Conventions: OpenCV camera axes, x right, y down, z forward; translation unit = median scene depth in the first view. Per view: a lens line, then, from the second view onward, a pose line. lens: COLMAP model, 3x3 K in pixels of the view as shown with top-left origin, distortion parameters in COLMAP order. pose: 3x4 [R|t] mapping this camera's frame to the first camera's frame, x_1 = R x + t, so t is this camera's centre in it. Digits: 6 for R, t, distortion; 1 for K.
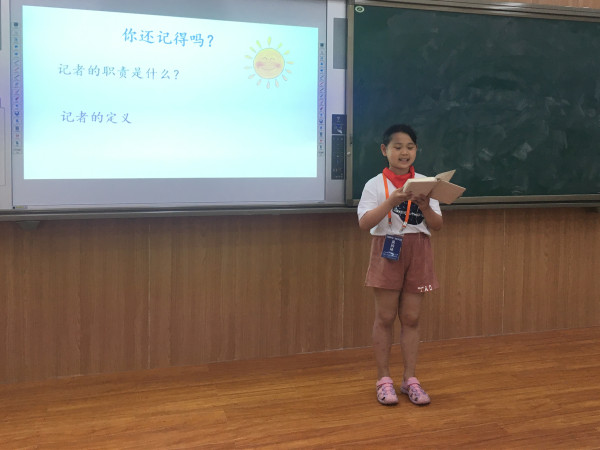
lens RADIAL K [[505.7, 0, 299.7], [0, 505.7, 221.3], [0, 0, 1]] dist [0.019924, -0.005066]
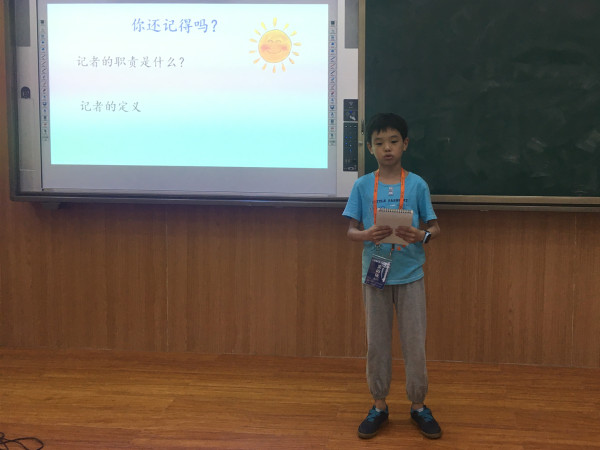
lens RADIAL K [[531.4, 0, 300.3], [0, 531.4, 227.3], [0, 0, 1]] dist [0.020901, -0.011505]
pose [[0.949941, 0.054672, -0.307608, 0.307800], [-0.047575, 0.998401, 0.030531, -0.007370], [0.308785, -0.014368, 0.951023, 0.066831]]
